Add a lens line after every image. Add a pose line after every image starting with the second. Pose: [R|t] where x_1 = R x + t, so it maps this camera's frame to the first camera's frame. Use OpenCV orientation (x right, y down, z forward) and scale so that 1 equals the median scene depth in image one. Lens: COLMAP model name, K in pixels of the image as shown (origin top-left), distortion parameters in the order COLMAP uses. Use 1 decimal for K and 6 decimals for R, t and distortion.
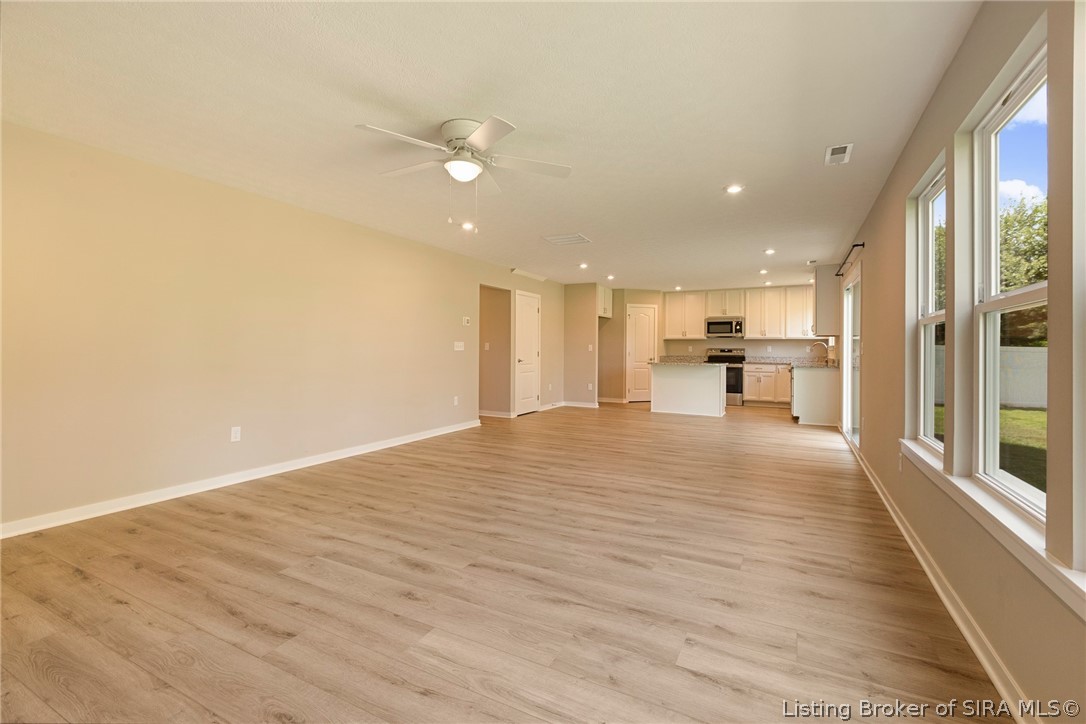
lens RADIAL K [[479.9, 0, 539.8], [0, 479.9, 384.5], [0, 0, 1]] dist [-0.001139, -0.000079]
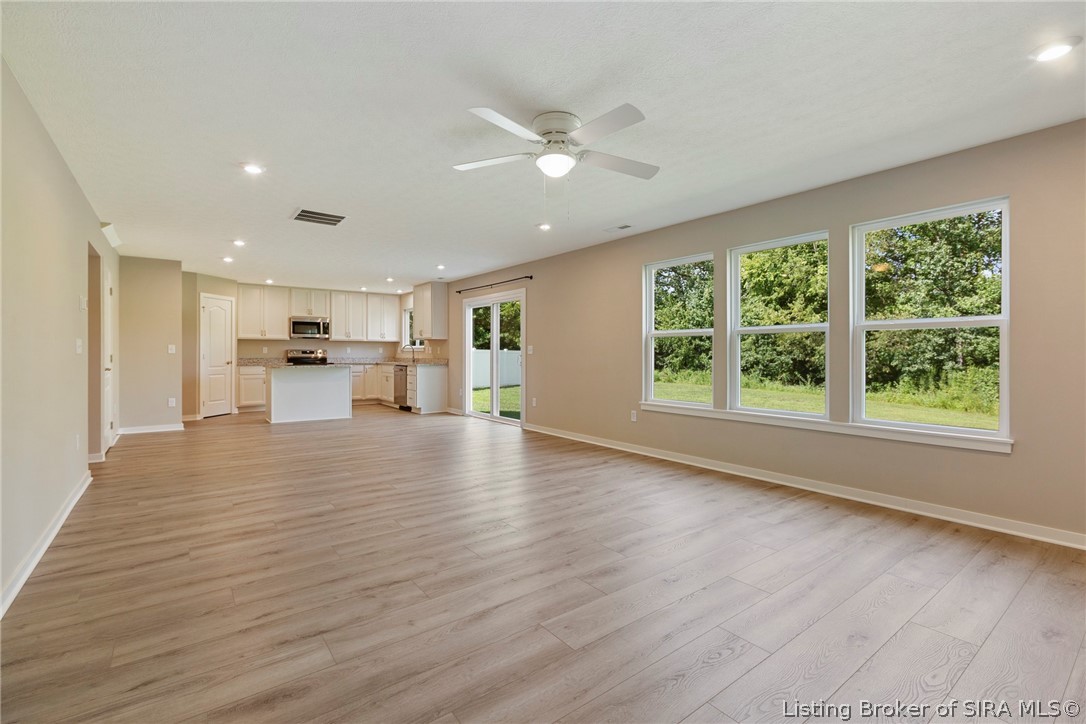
lens RADIAL K [[486.9, 0, 538.9], [0, 486.9, 353.7], [0, 0, 1]] dist [0.000344, -0.000049]
pose [[0.421136, -0.005716, 0.906980, -0.457005], [0.066602, 0.997475, -0.024639, -0.018461], [-0.904549, 0.070783, 0.420453, 0.257230]]
